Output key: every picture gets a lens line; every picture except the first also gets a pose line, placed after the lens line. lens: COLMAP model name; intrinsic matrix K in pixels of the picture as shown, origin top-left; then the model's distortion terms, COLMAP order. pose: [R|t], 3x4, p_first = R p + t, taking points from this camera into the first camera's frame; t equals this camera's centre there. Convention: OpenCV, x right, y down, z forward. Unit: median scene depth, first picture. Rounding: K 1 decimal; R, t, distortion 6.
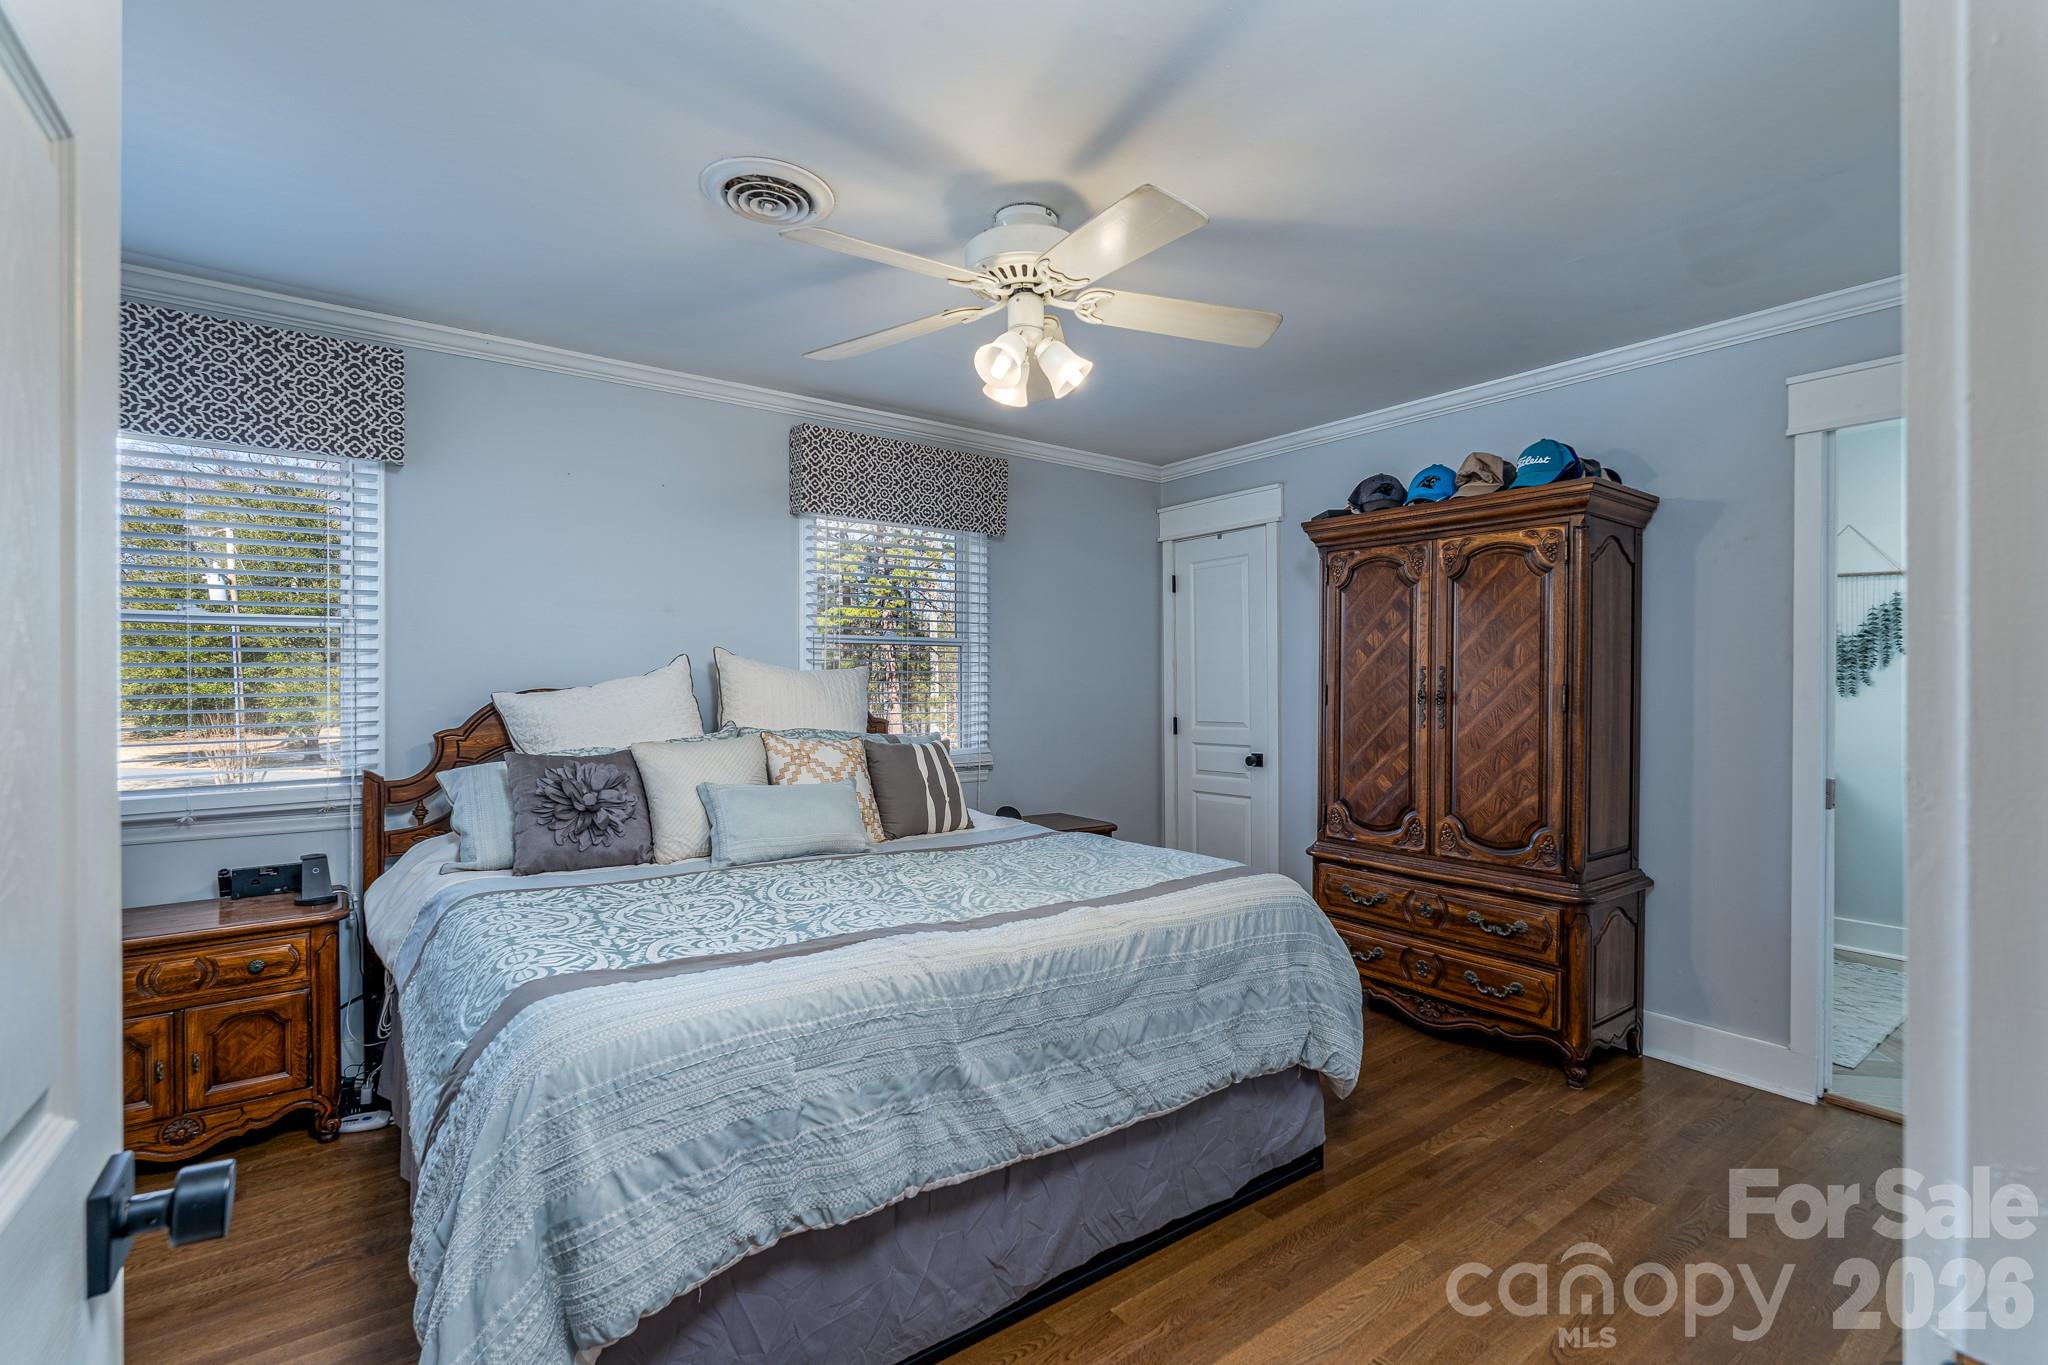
lens RADIAL K [[942.9, 0, 1020.9], [0, 942.9, 687.6], [0, 0, 1]] dist [-0.002631, -0.000125]
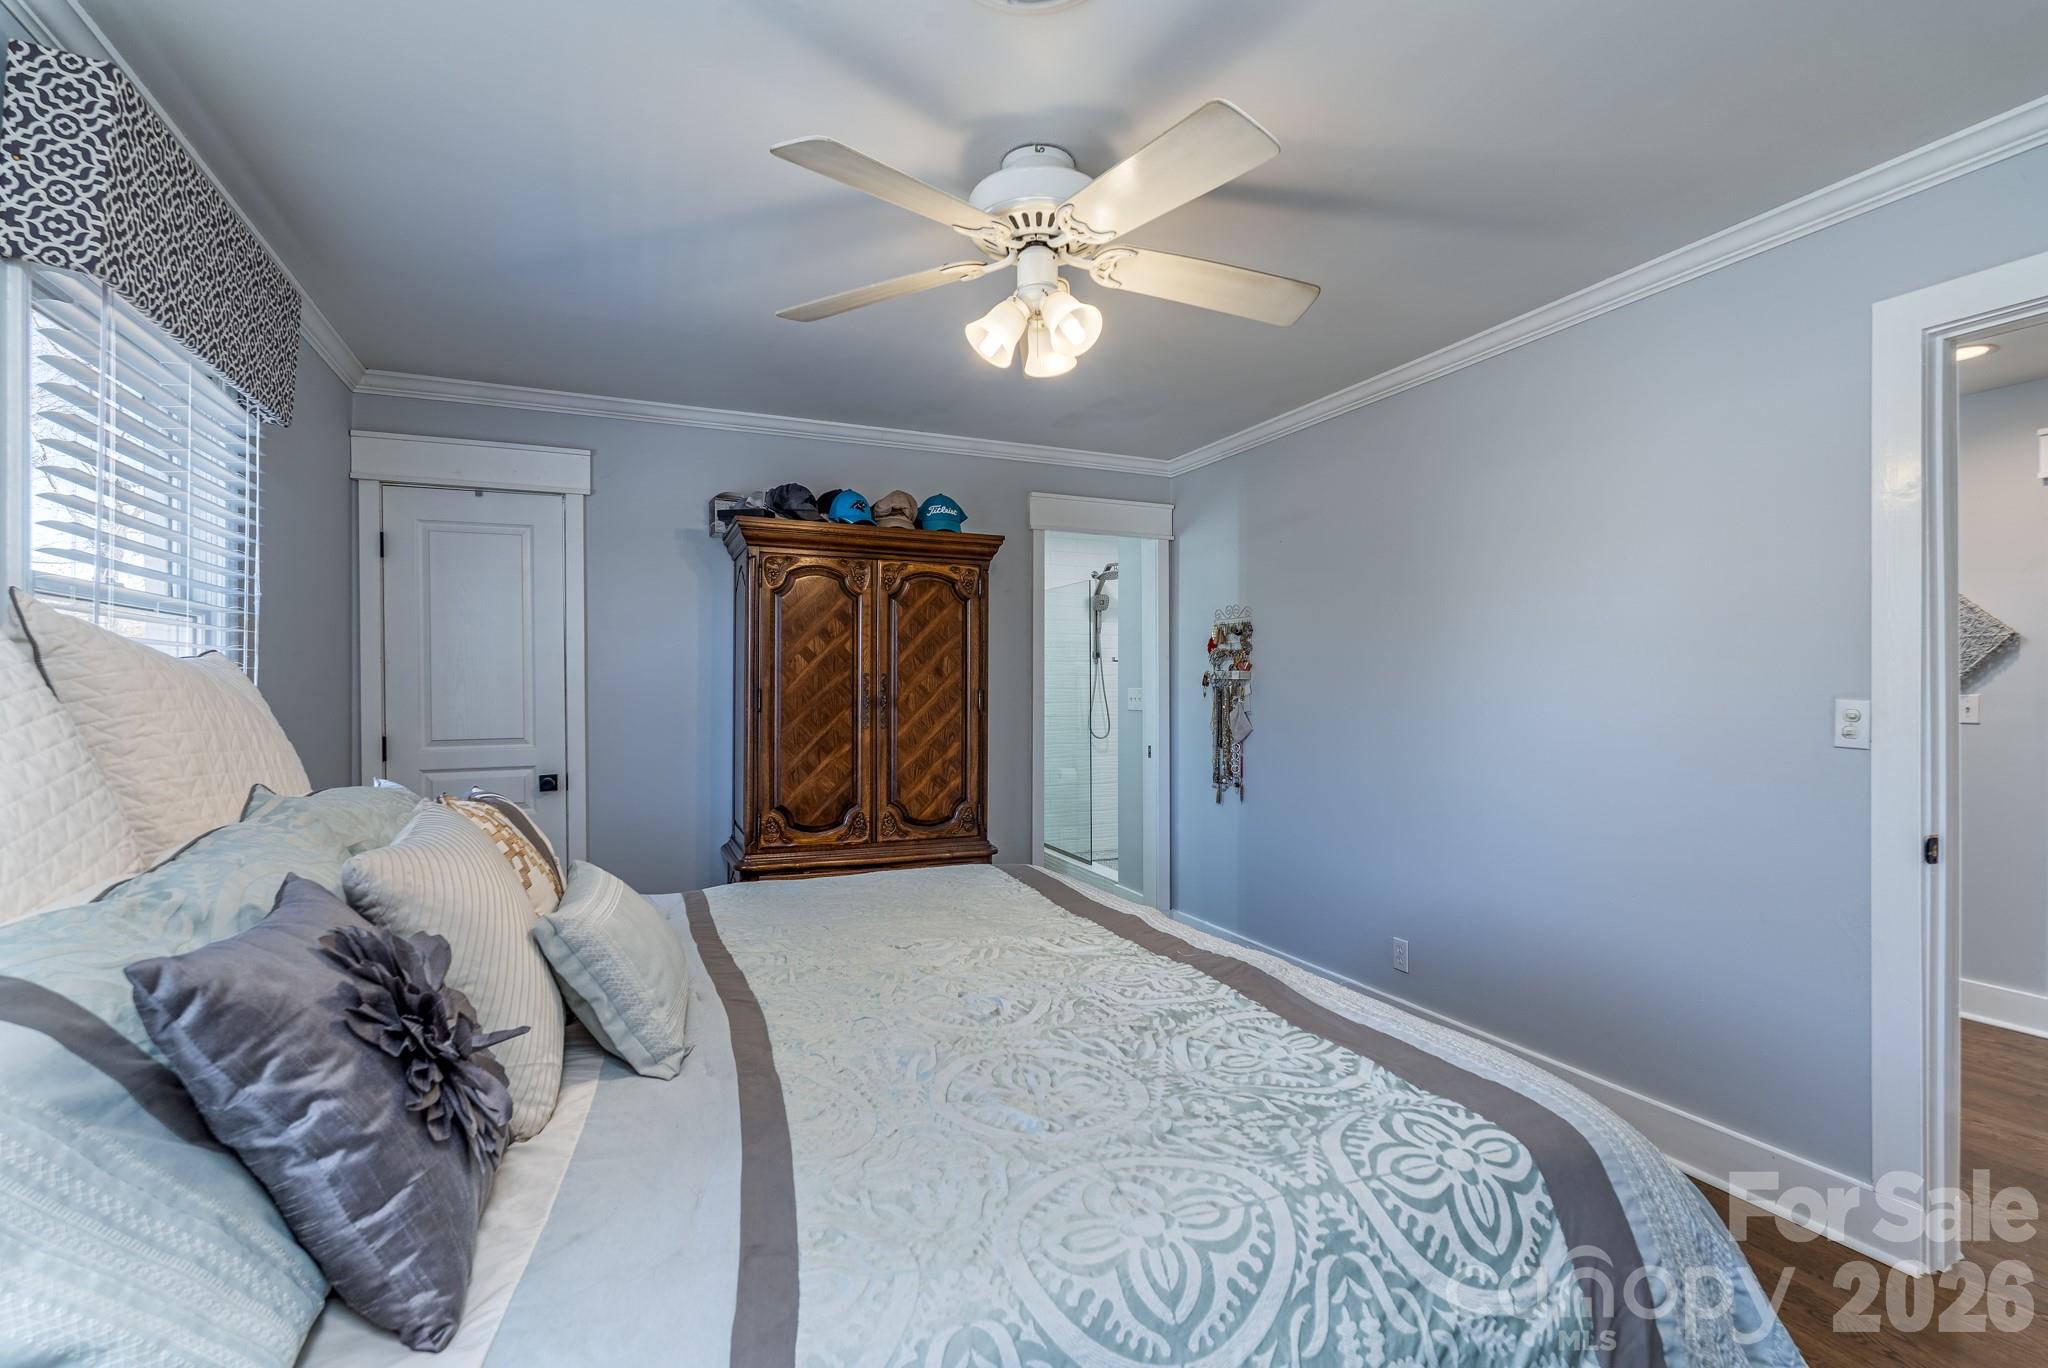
lens RADIAL K [[942.9, 0, 1017.7], [0, 942.9, 688.9], [0, 0, 1]] dist [-0.002631, -0.000125]
pose [[0.224466, 0.002802, 0.974478, -0.607113], [0.003667, 0.999986, -0.003720, 0.000746], [-0.974475, 0.004409, 0.224453, 0.582263]]
